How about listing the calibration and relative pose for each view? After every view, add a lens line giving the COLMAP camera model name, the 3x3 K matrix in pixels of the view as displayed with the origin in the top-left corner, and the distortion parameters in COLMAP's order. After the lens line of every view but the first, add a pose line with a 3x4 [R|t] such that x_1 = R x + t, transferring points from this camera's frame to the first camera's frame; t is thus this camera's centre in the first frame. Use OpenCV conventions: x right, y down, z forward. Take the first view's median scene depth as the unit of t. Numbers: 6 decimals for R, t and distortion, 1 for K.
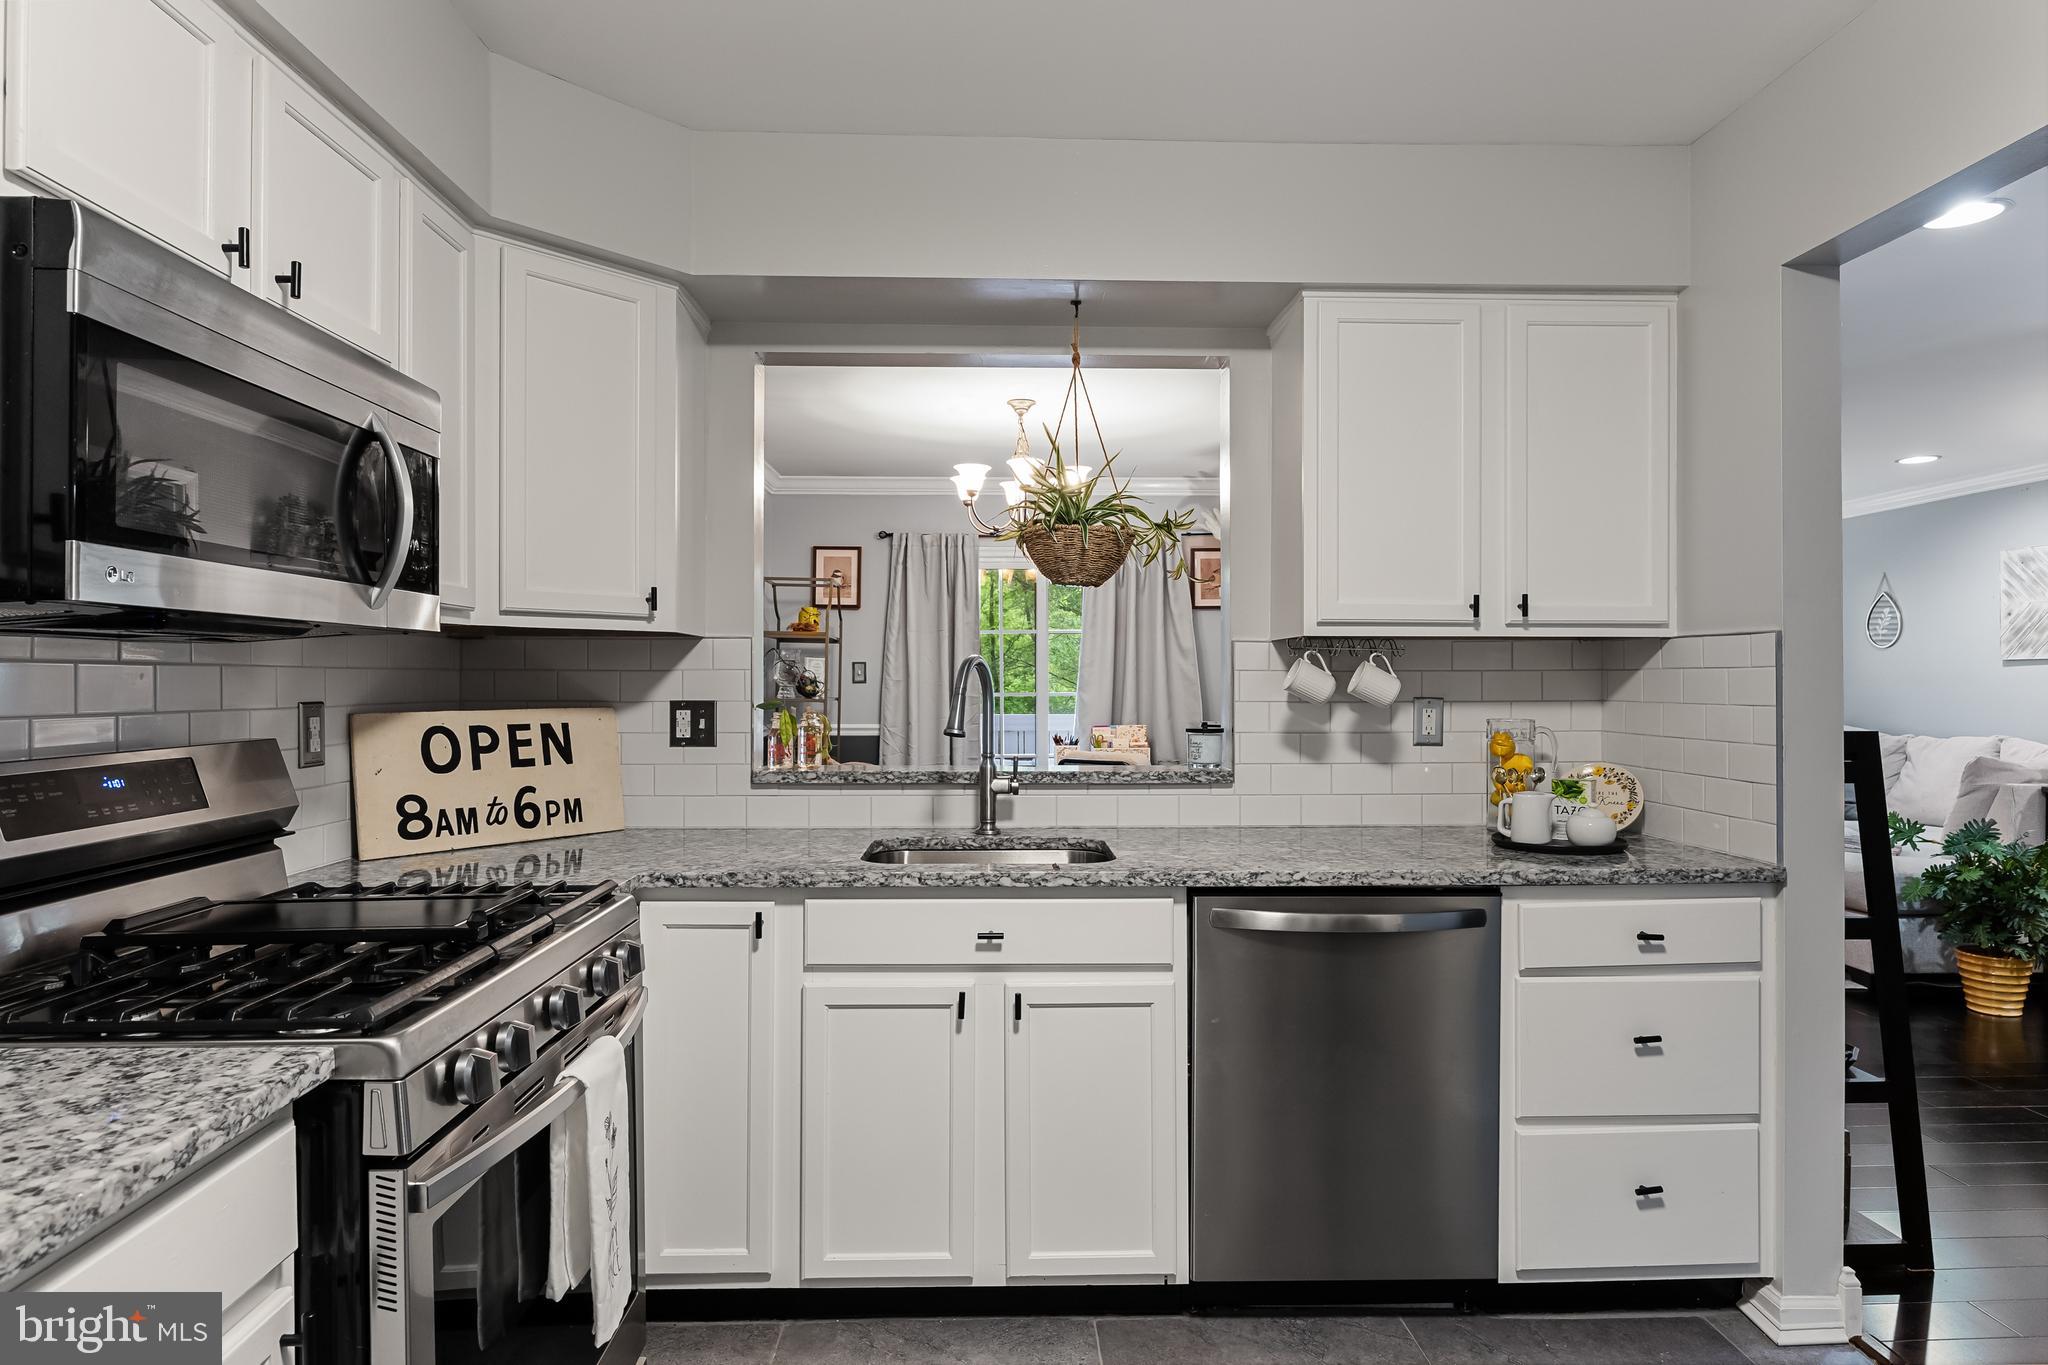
lens RADIAL K [[1137.5, 0, 1014.0], [0, 1137.5, 681.5], [0, 0, 1]] dist [-0.006432, 0.000512]
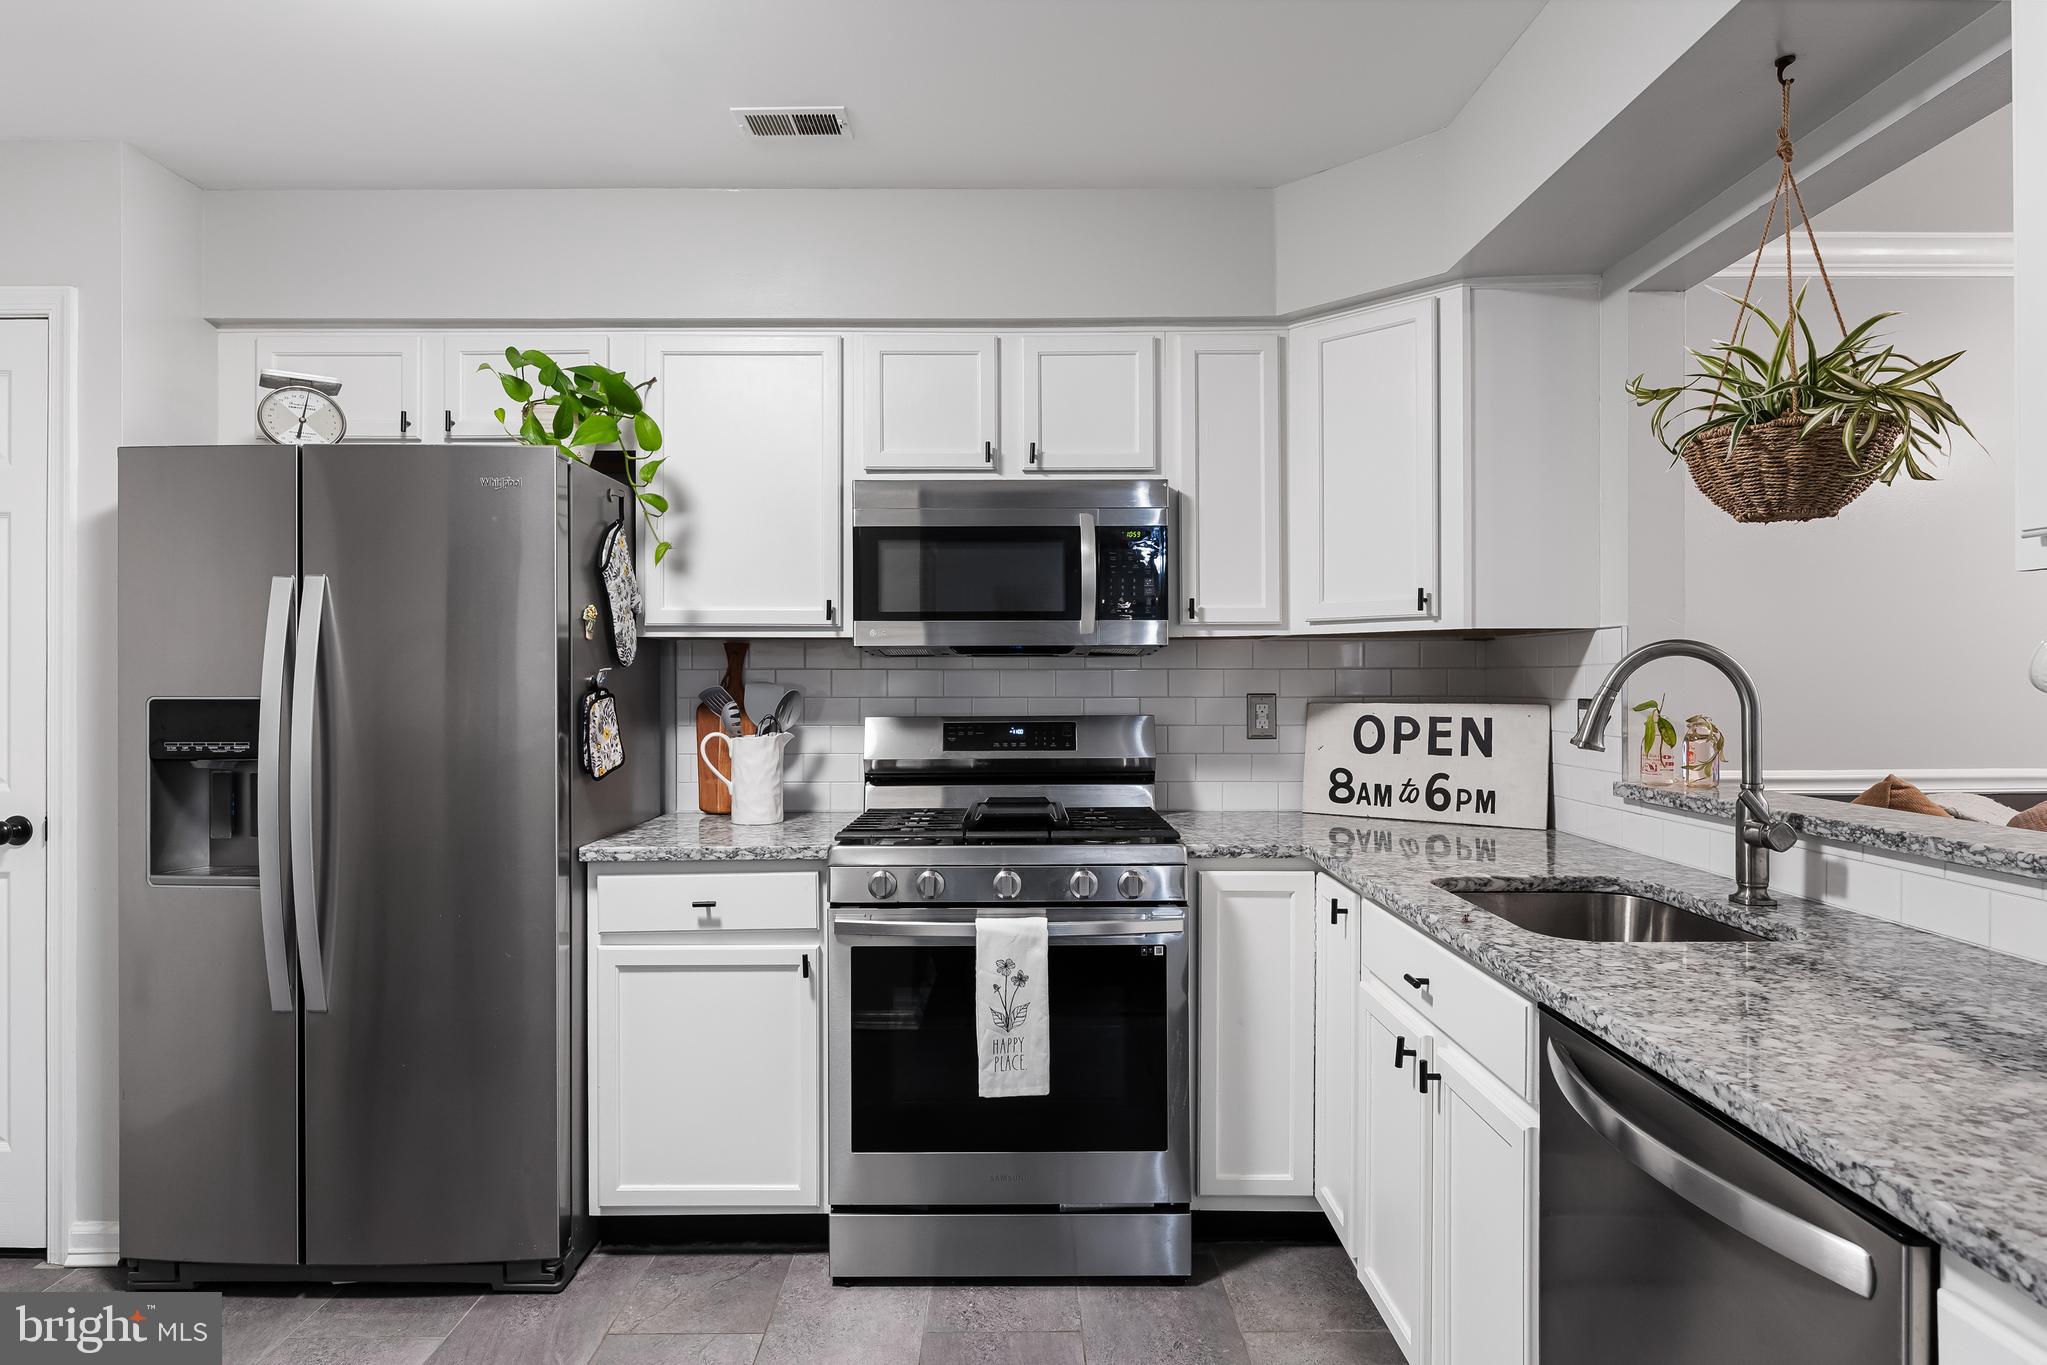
lens RADIAL K [[1137.0, 0, 1013.5], [0, 1137.0, 681.5], [0, 0, 1]] dist [-0.006432, 0.000512]
pose [[-0.023349, -0.000462, -0.999727, 0.733671], [0.001797, 0.999998, -0.000505, 0.002834], [0.999726, -0.001808, -0.023349, 0.648244]]
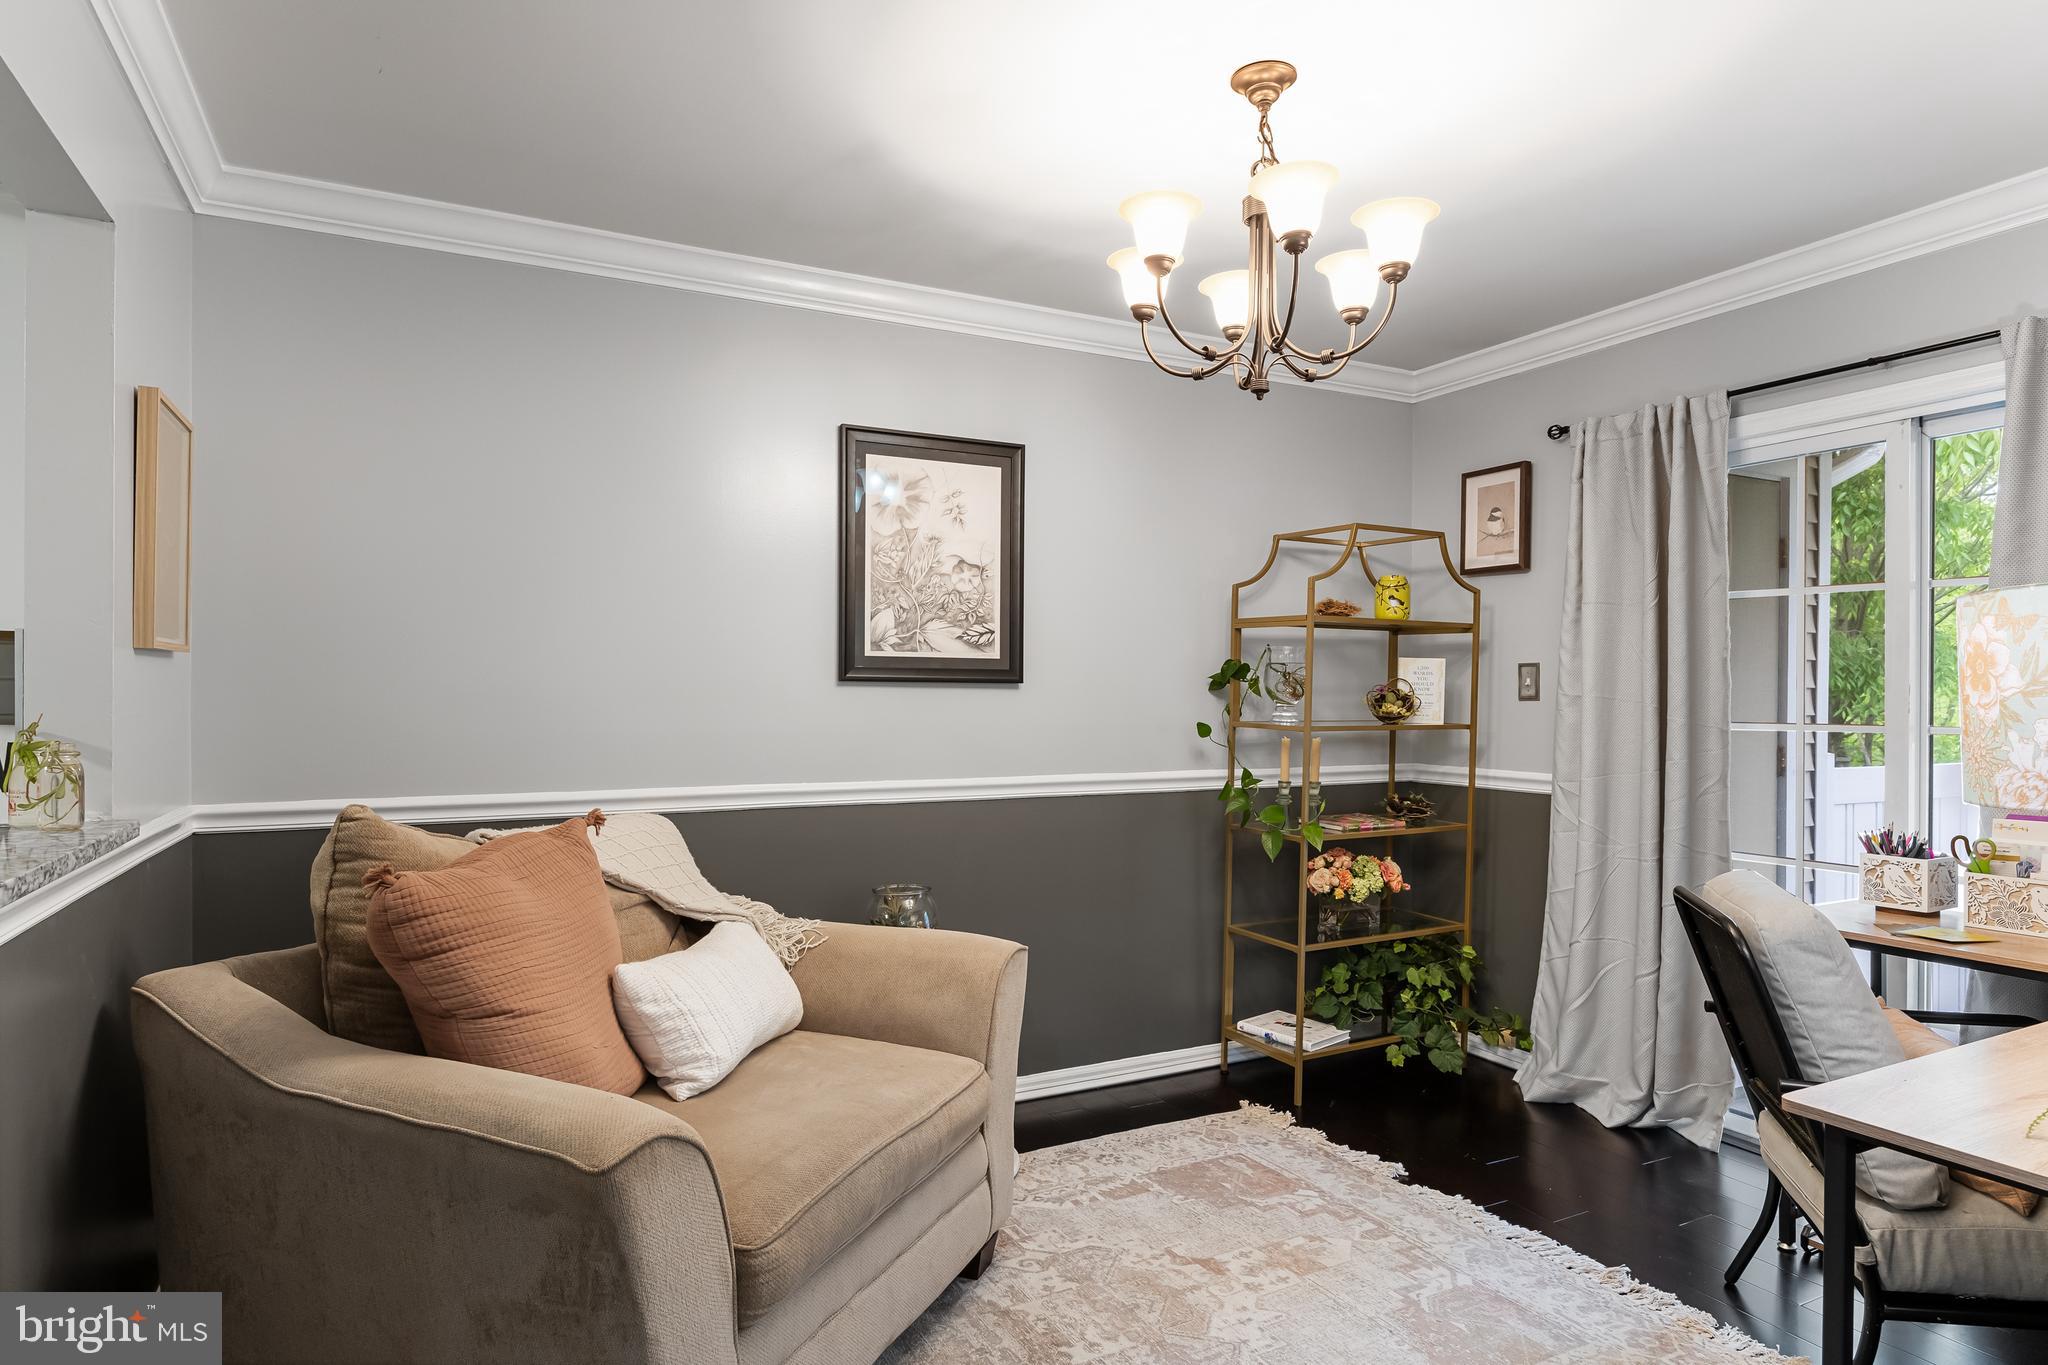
lens RADIAL K [[1137.5, 0, 1014.0], [0, 1137.5, 681.5], [0, 0, 1]] dist [-0.006432, 0.000512]
pose [[0.432825, -0.005499, -0.901461, 0.727703], [-0.005426, 0.999947, -0.008706, -0.004330], [0.901462, 0.008660, 0.432772, 1.428777]]
